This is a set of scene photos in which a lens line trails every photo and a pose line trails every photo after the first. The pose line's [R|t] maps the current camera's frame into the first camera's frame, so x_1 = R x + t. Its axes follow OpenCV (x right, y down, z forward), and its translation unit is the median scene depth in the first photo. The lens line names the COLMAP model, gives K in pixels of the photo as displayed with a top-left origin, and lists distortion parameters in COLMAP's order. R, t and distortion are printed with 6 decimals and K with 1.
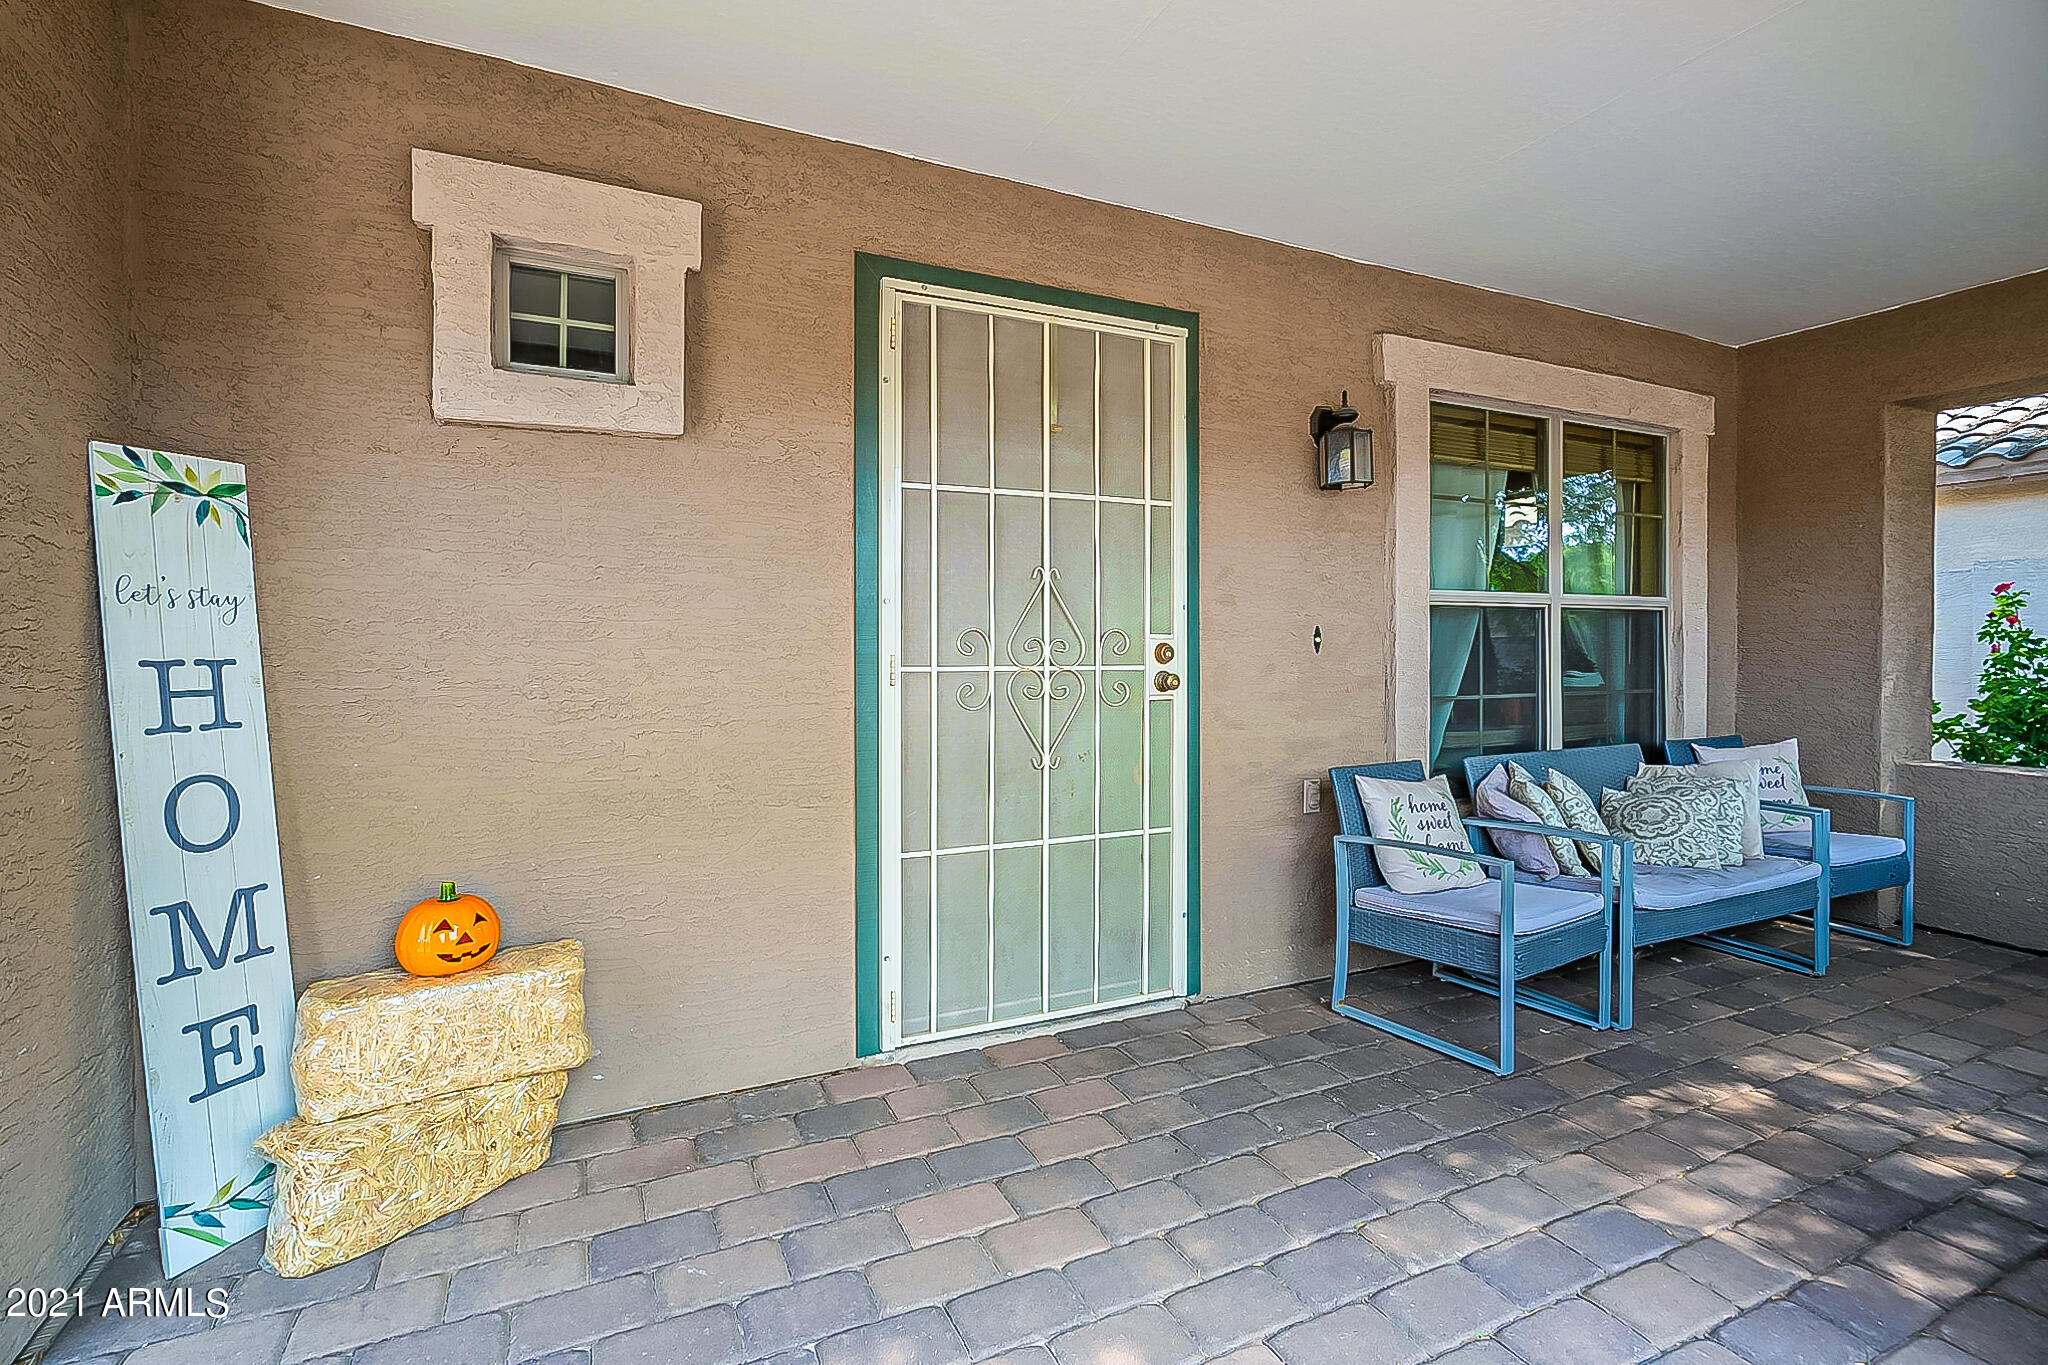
lens RADIAL K [[949.6, 0, 1021.2], [0, 949.6, 651.5], [0, 0, 1]] dist [-0.001360, -0.000115]
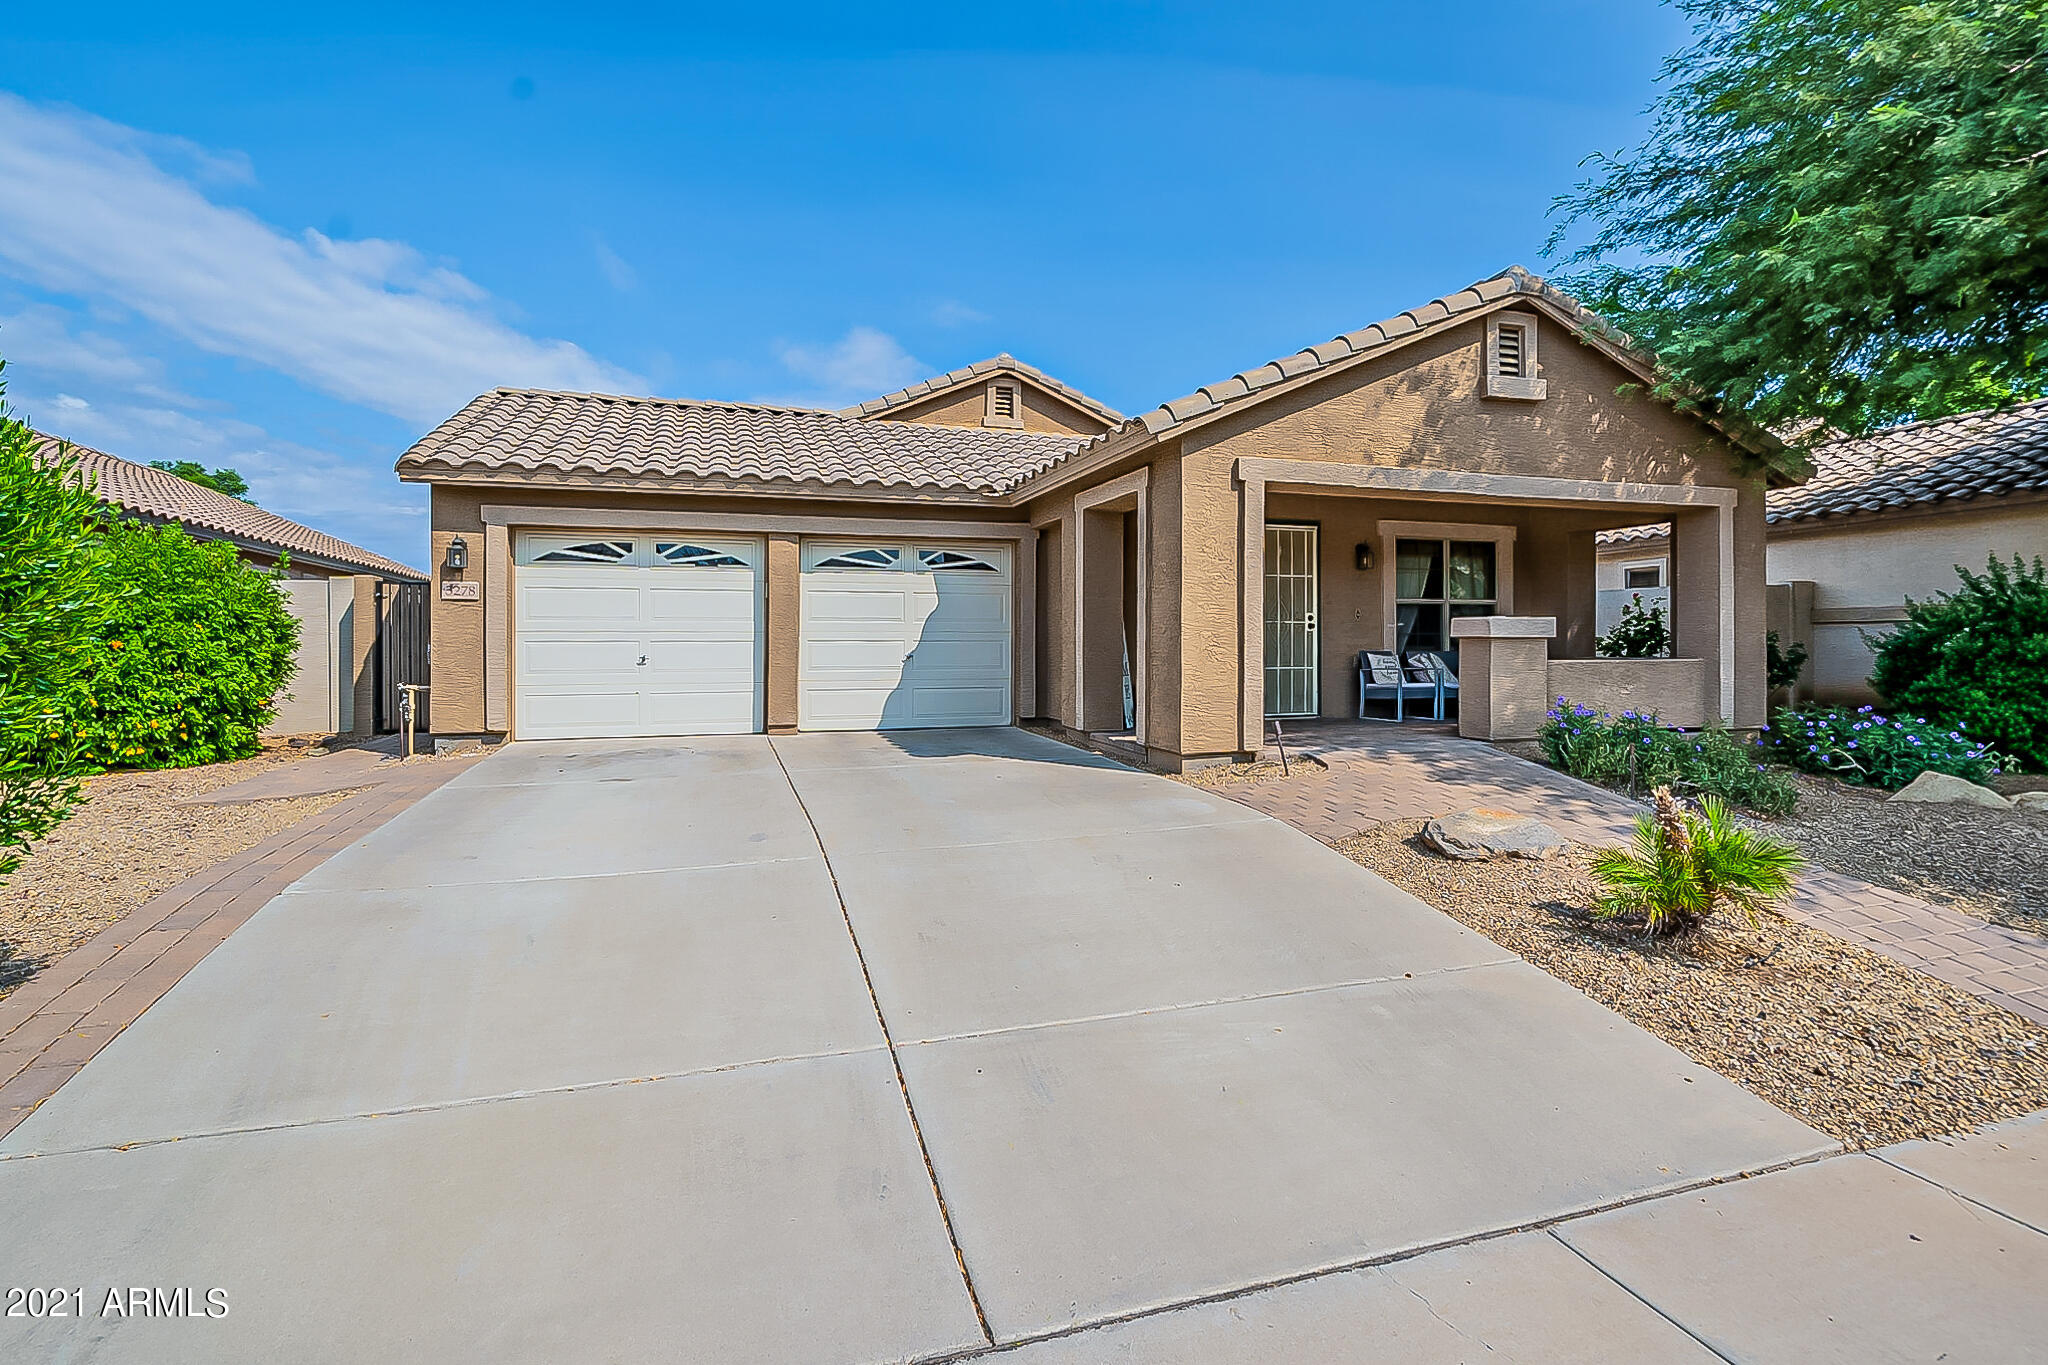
lens RADIAL K [[949.6, 0, 1021.2], [0, 949.6, 651.5], [0, 0, 1]] dist [-0.001360, -0.000115]
pose [[0.992013, -0.002193, -0.126117, -0.479501], [0.002464, 0.999995, 0.001991, 0.116518], [0.126112, -0.002286, 0.992013, -2.681028]]
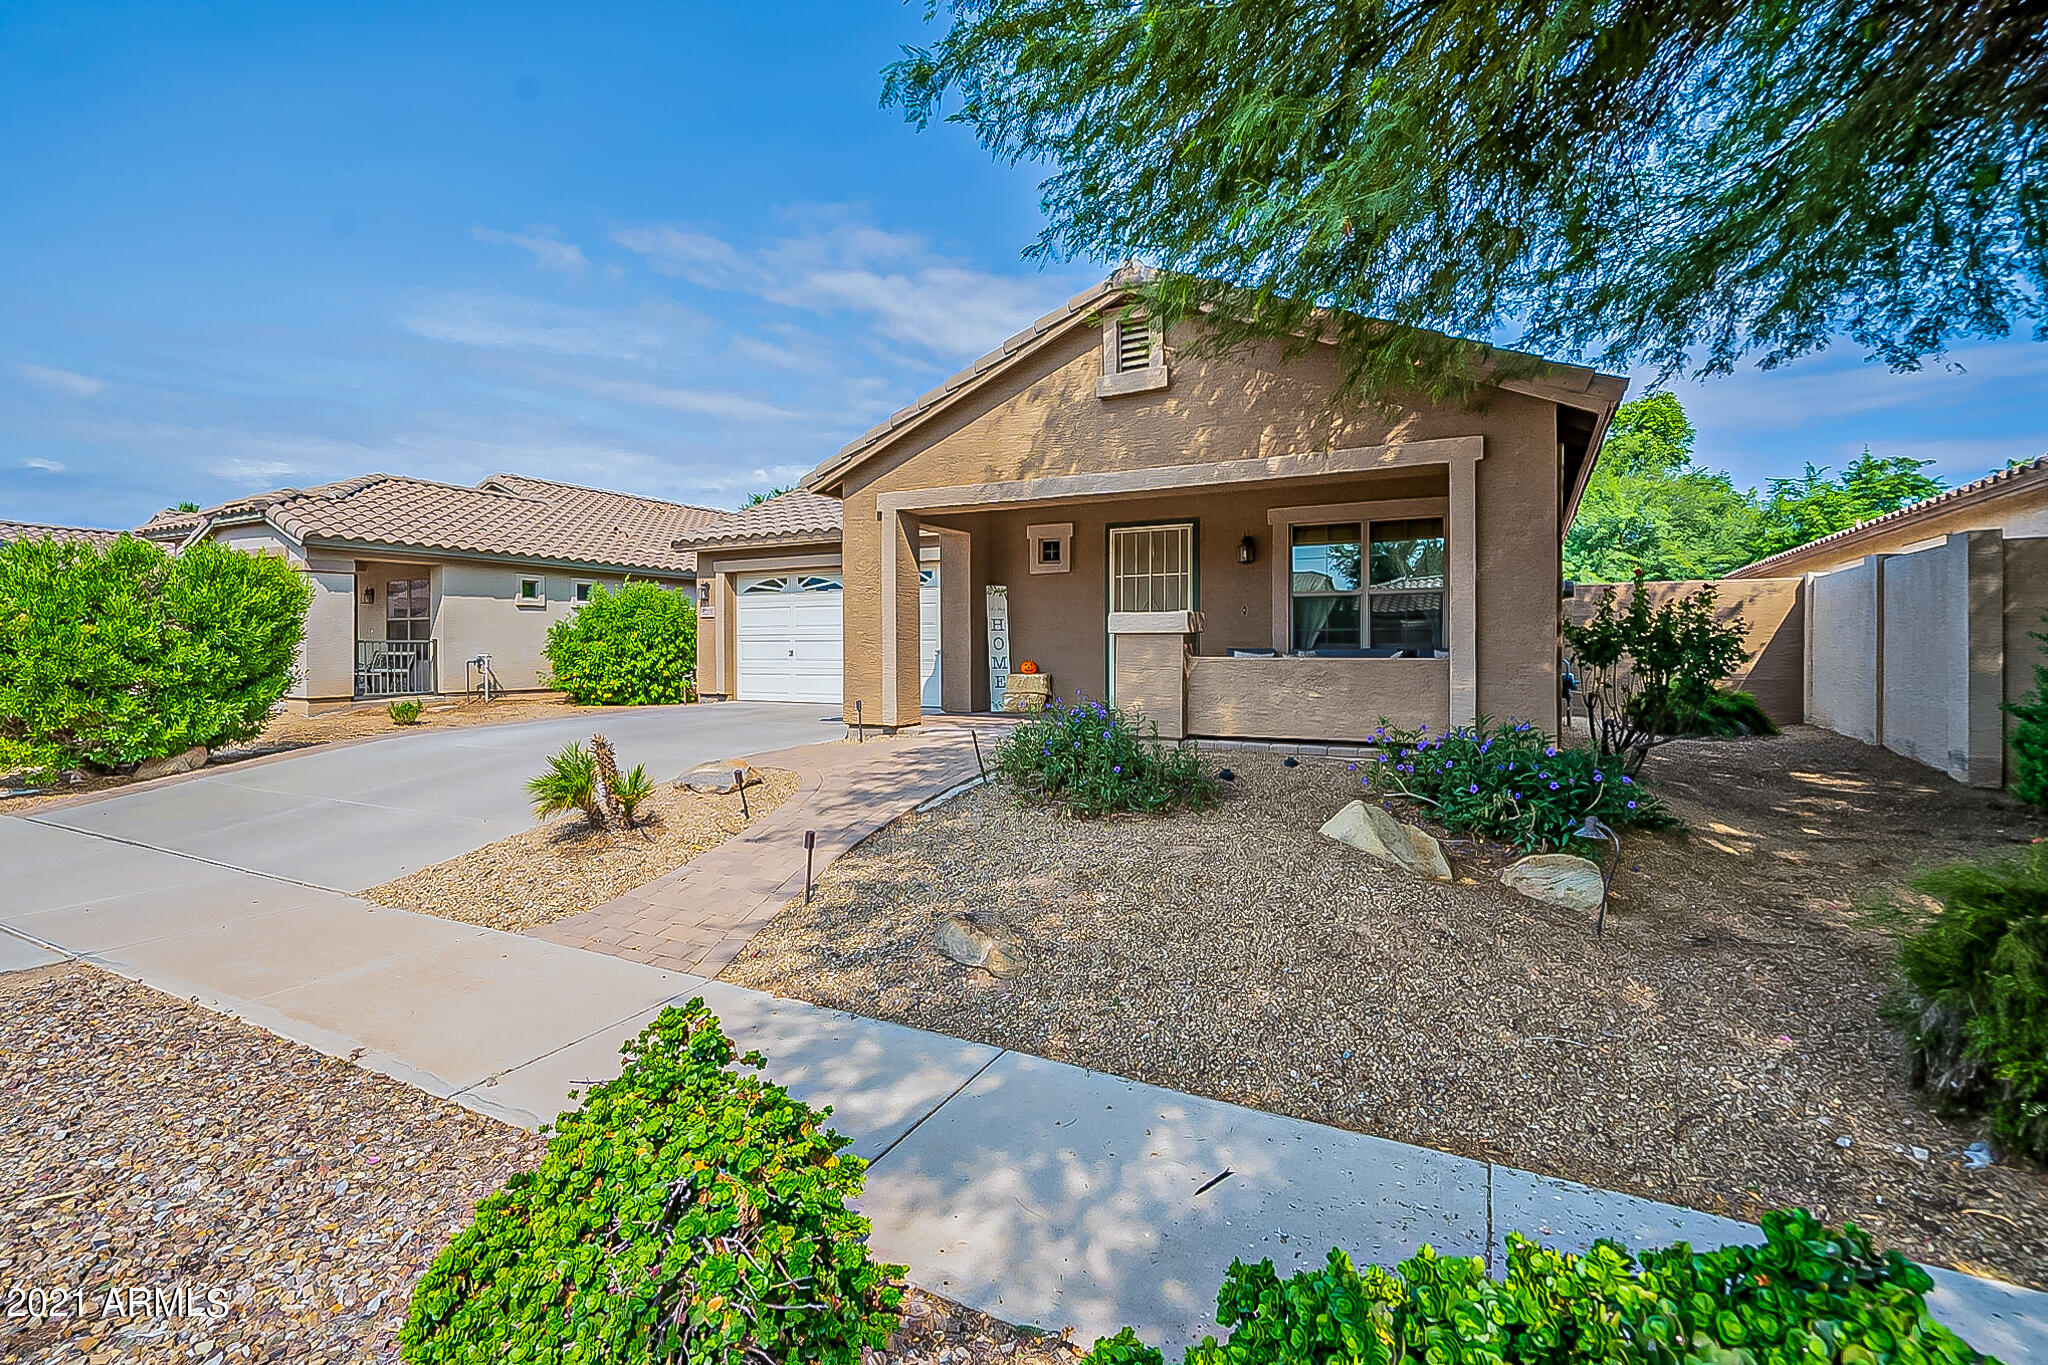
lens RADIAL K [[949.6, 0, 1021.2], [0, 949.6, 651.5], [0, 0, 1]] dist [-0.001360, -0.000115]
pose [[0.595015, 0.001257, -0.803713, 2.663526], [-0.002059, 0.999998, 0.000040, 0.139127], [0.803712, 0.001631, 0.595017, -1.626615]]
